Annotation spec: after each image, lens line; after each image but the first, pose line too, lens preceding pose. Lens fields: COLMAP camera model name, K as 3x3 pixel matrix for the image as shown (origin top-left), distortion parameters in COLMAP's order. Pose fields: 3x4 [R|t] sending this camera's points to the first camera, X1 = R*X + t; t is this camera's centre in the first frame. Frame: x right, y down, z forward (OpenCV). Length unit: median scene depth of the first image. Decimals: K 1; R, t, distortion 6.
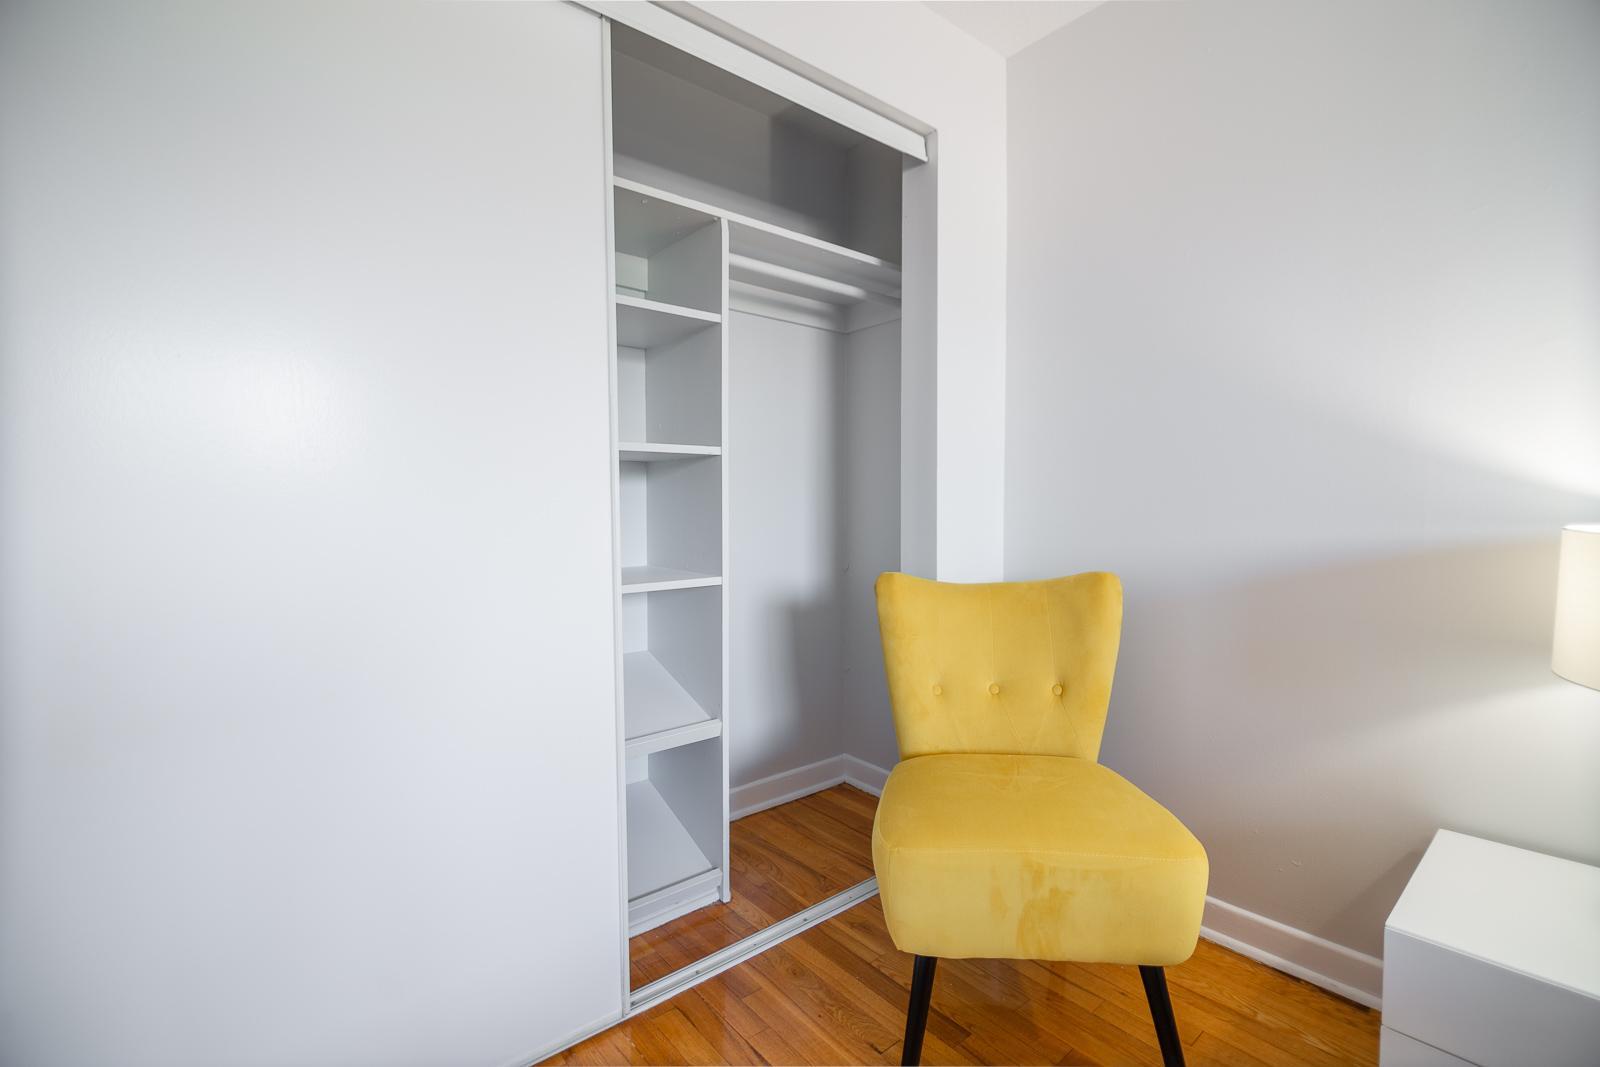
lens RADIAL K [[714.5, 0, 802.2], [0, 714.5, 522.3], [0, 0, 1]] dist [-0.002401, -0.000735]
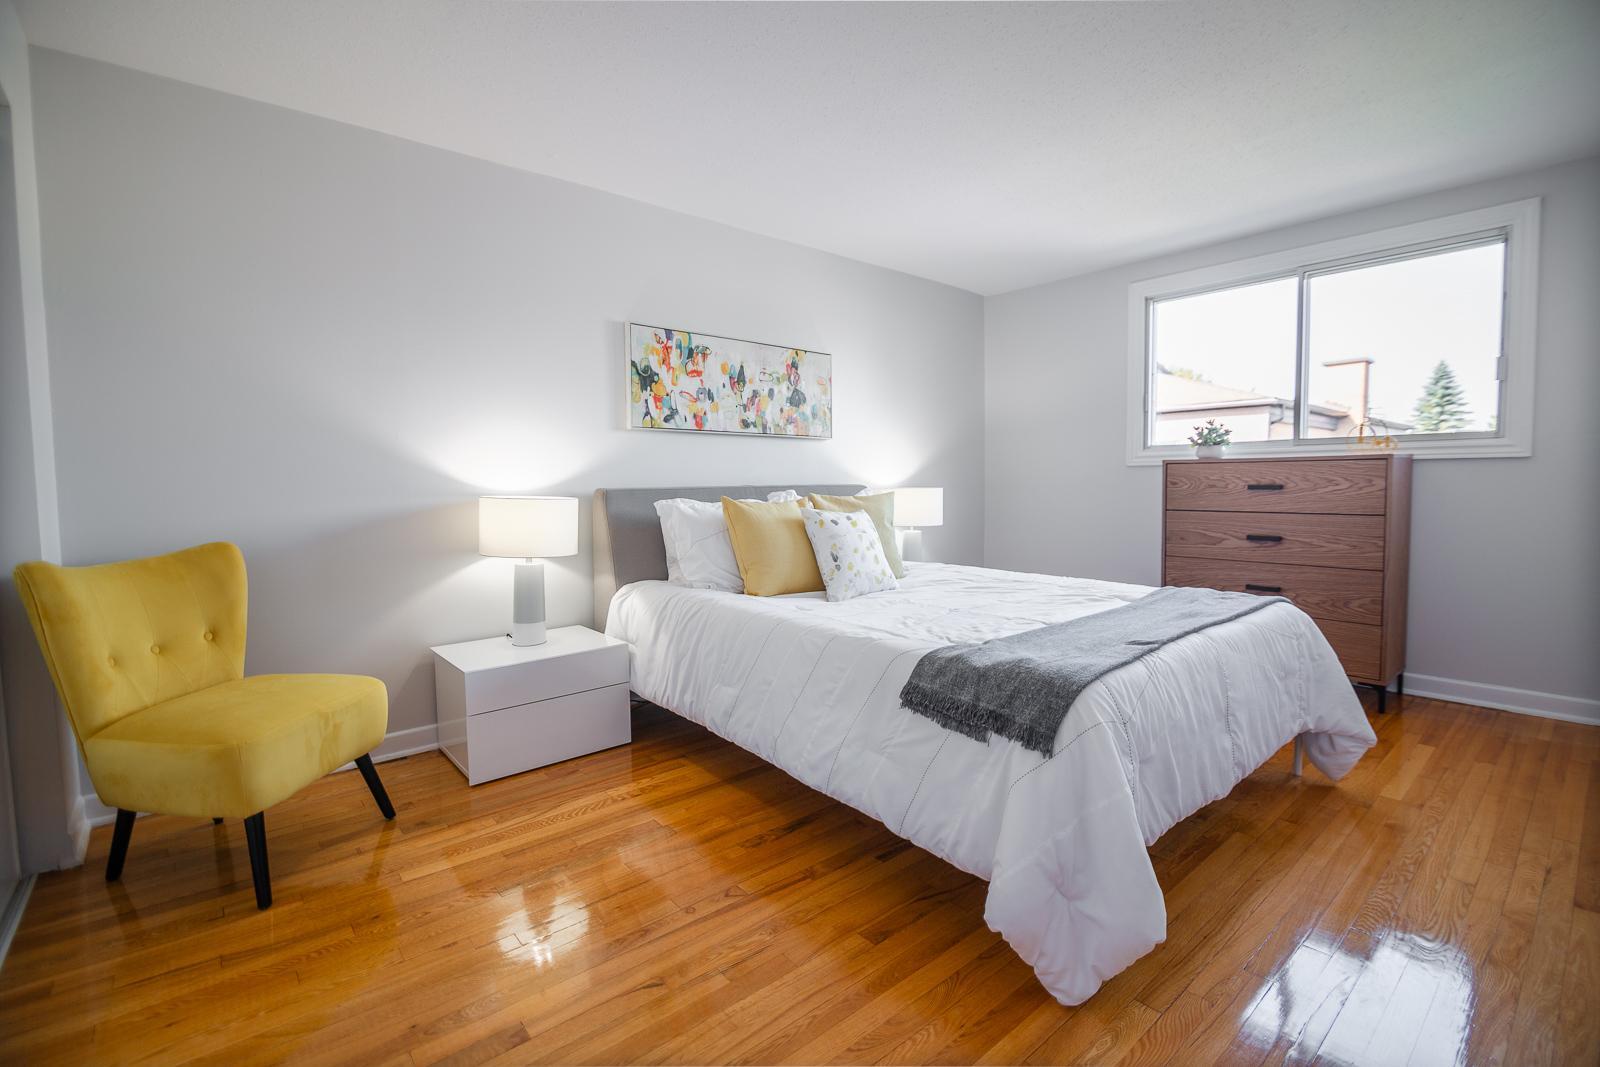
lens RADIAL K [[714.5, 0, 802.2], [0, 714.5, 522.3], [0, 0, 1]] dist [-0.002401, -0.000735]
pose [[-0.013270, -0.051936, 0.998562, -0.989579], [0.032518, 0.998100, 0.052344, 0.000946], [-0.999383, 0.033166, -0.011556, -0.051124]]
